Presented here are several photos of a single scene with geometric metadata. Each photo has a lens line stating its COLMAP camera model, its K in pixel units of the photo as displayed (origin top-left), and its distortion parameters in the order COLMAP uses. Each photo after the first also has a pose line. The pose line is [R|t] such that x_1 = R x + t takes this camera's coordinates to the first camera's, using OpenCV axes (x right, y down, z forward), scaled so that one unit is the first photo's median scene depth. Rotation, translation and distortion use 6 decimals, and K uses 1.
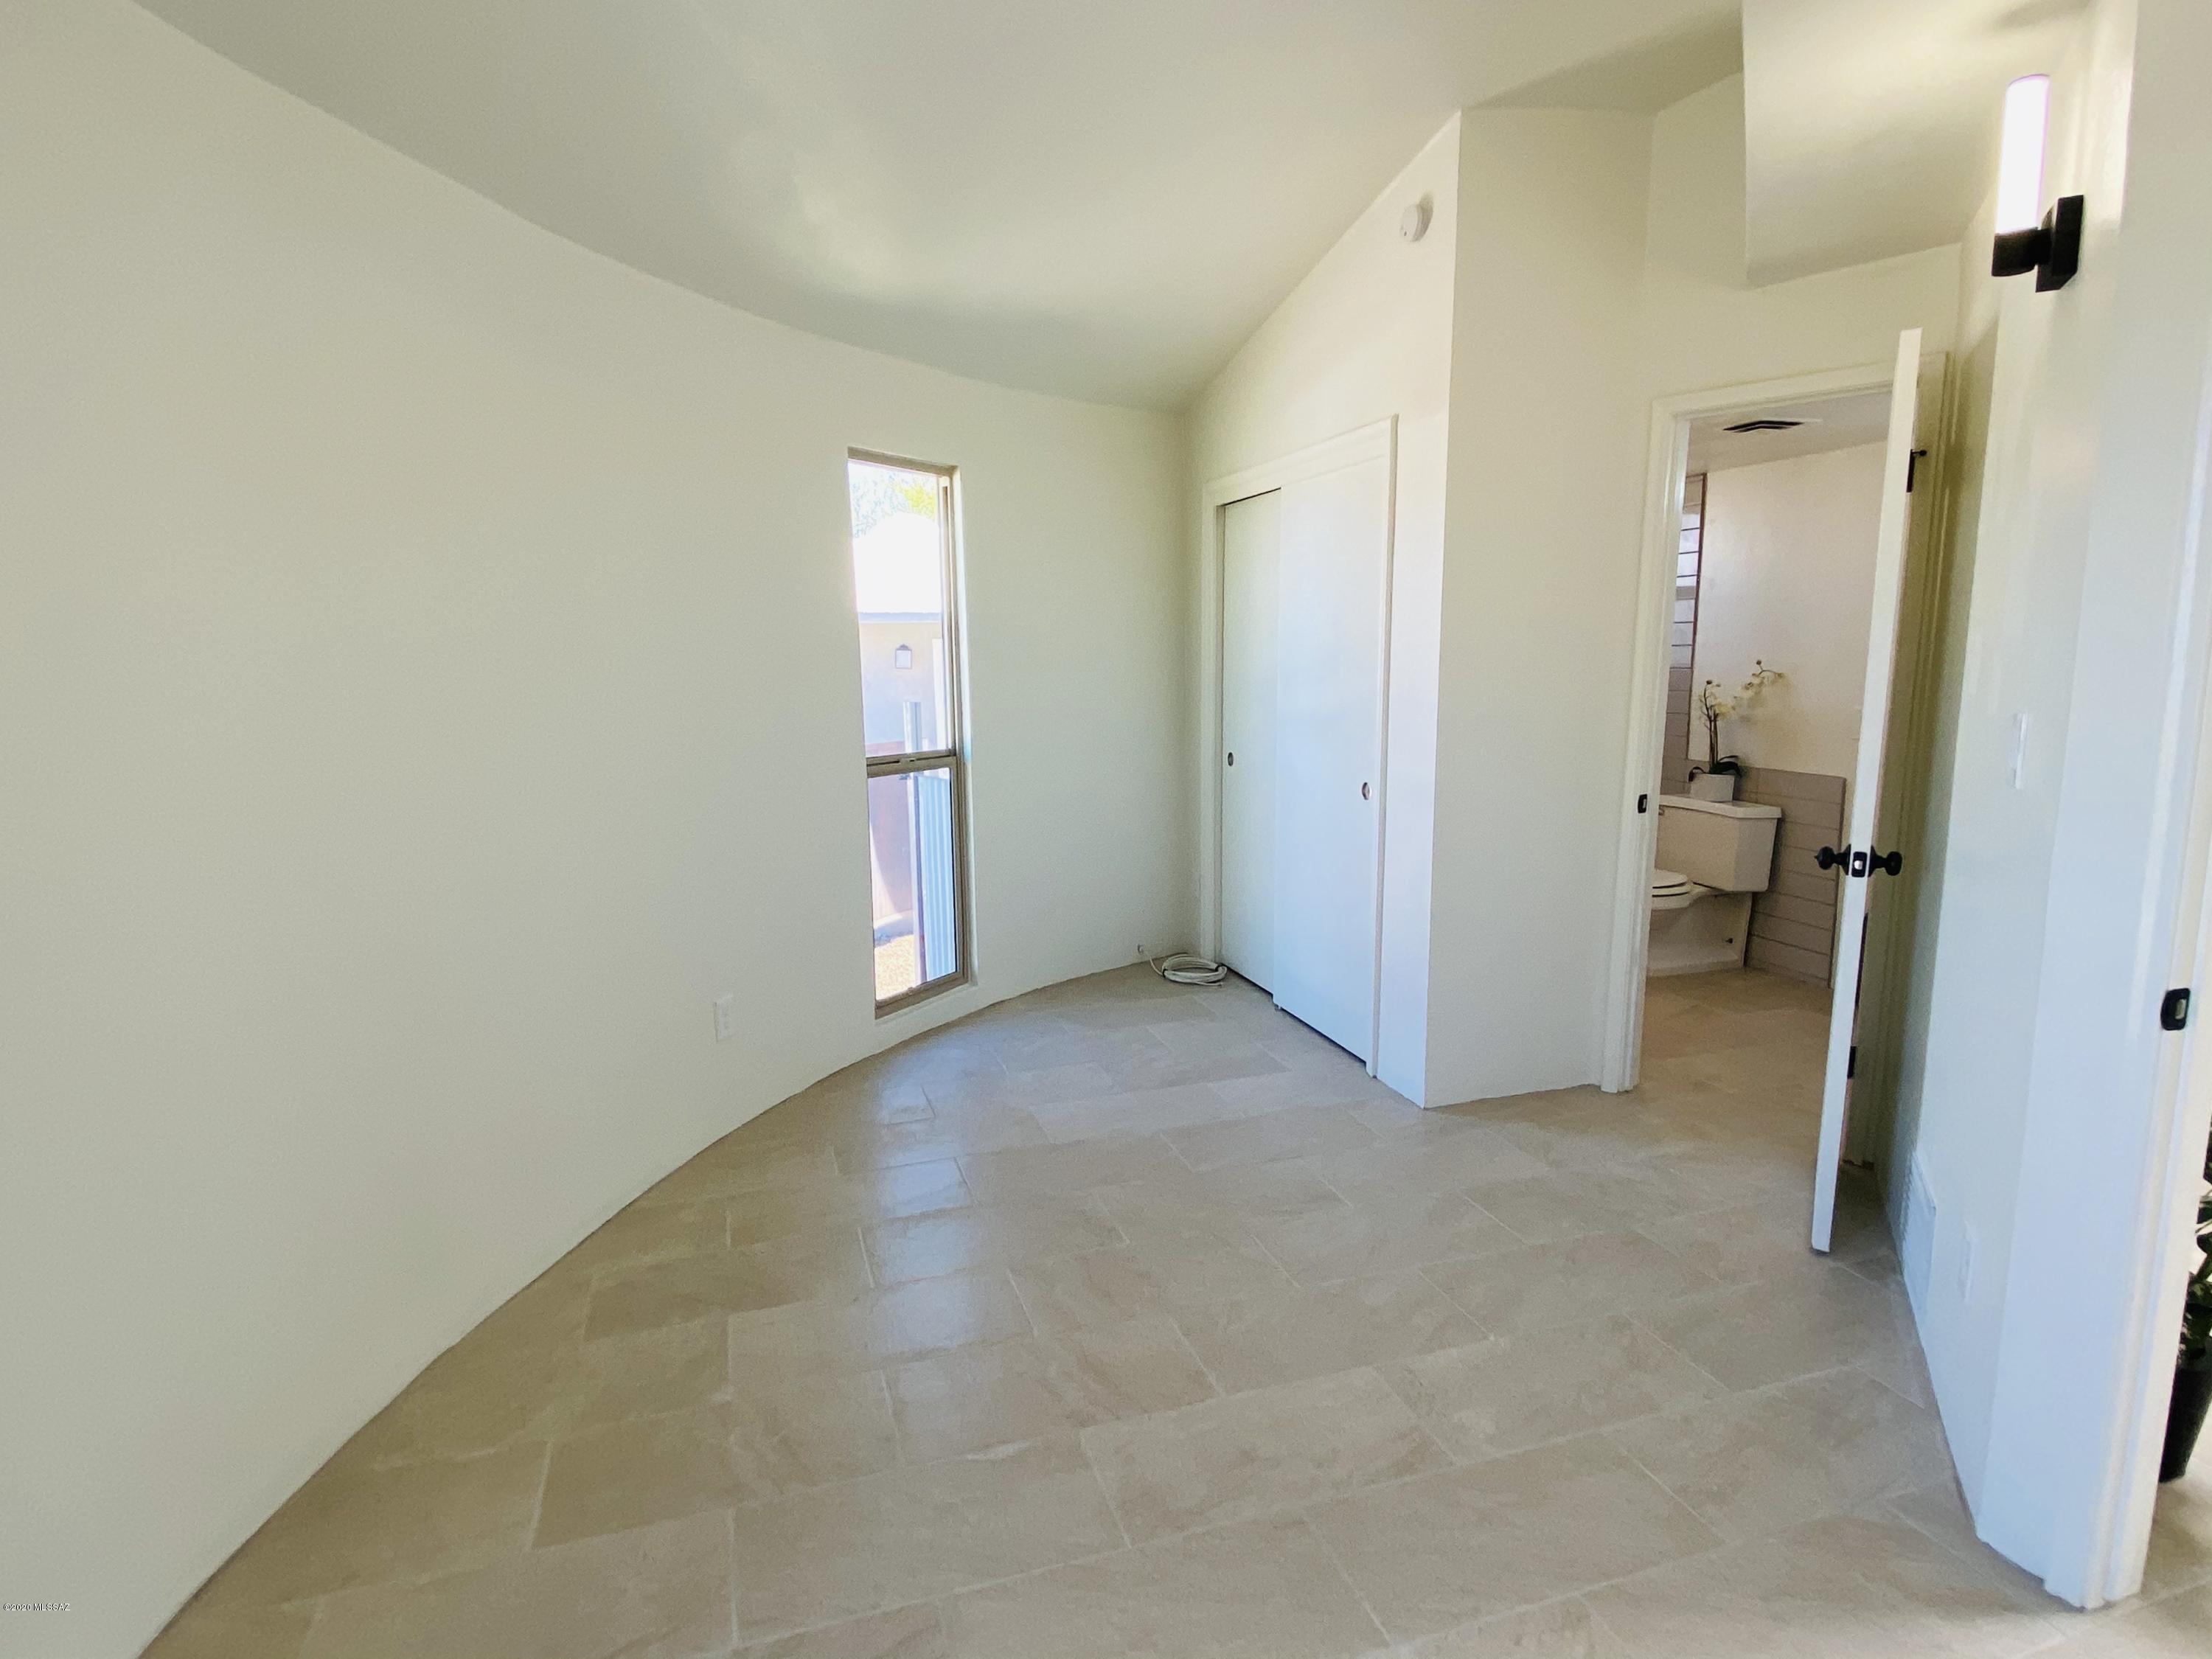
lens RADIAL K [[1192.3, 0, 1089.8], [0, 1192.3, 820.1], [0, 0, 1]] dist [0.015661, -0.001615]
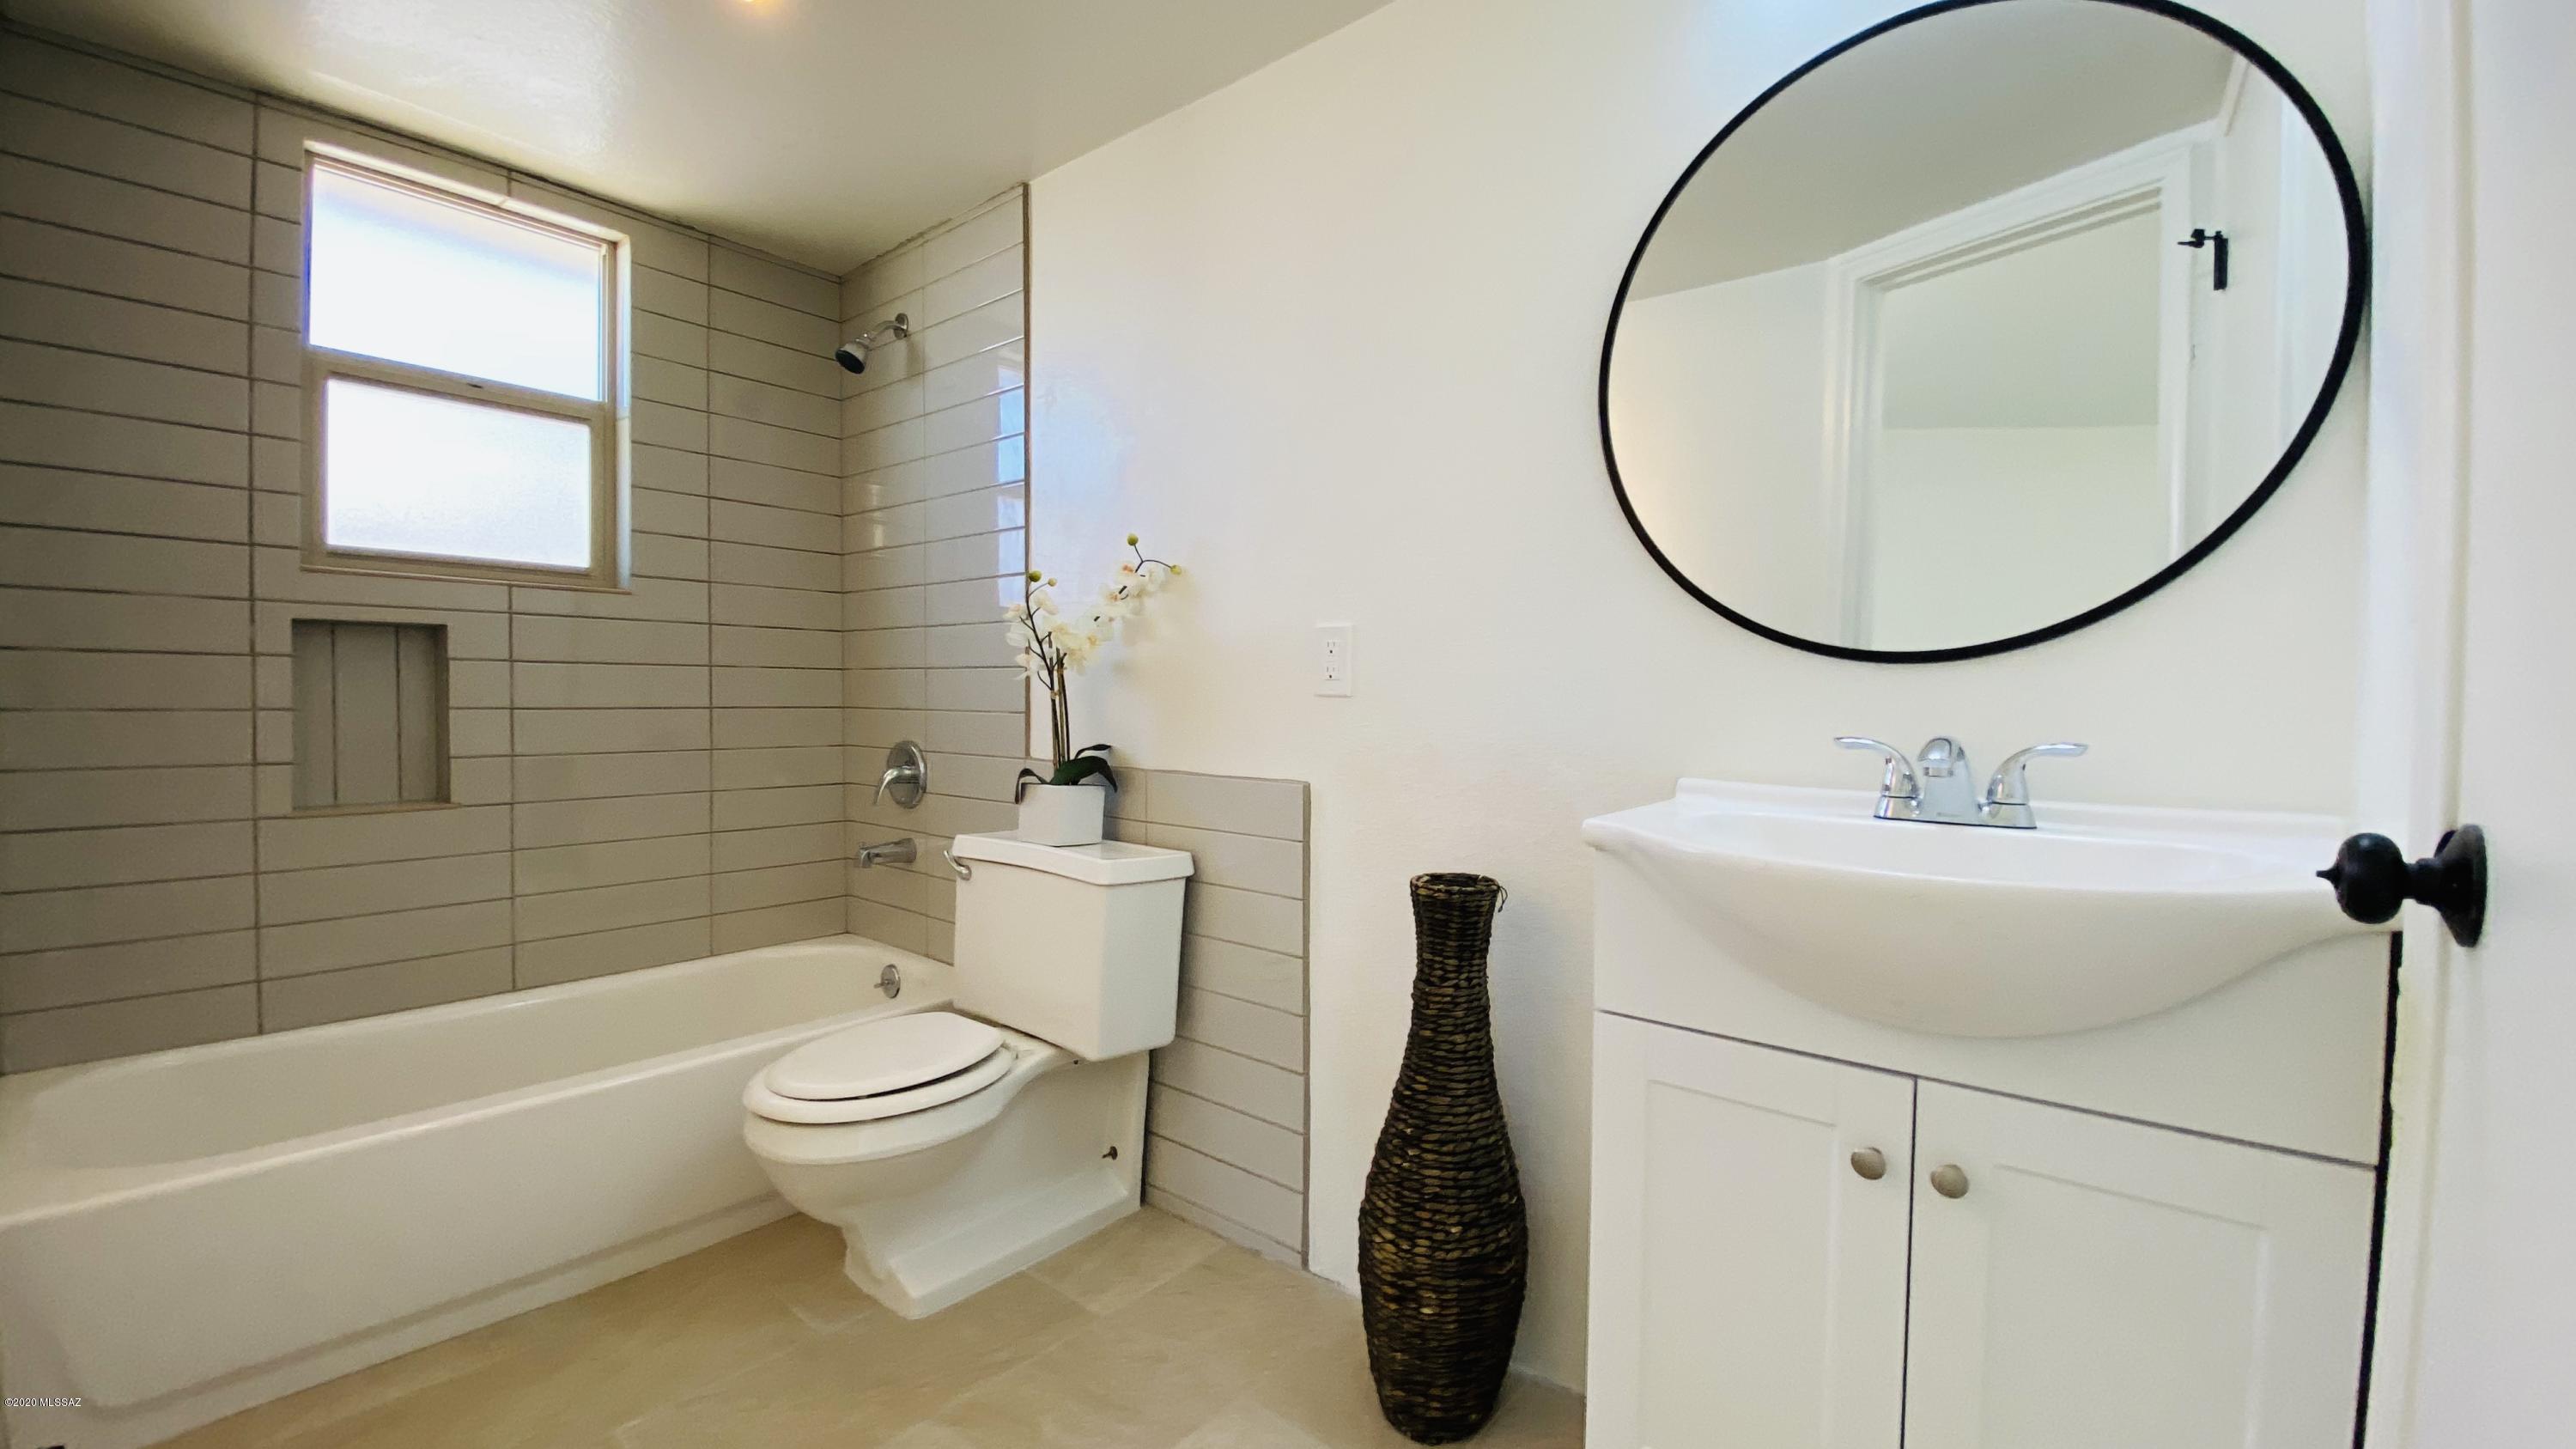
lens RADIAL K [[1054.1, 0, 1291.5], [0, 1054.1, 720.6], [0, 0, 1]] dist [0.000900, 0.000011]
pose [[0.838200, 0.000887, 0.545362, 0.381075], [0.061867, 0.993389, -0.096703, -0.018808], [-0.541842, 0.114796, 0.832604, 0.624845]]
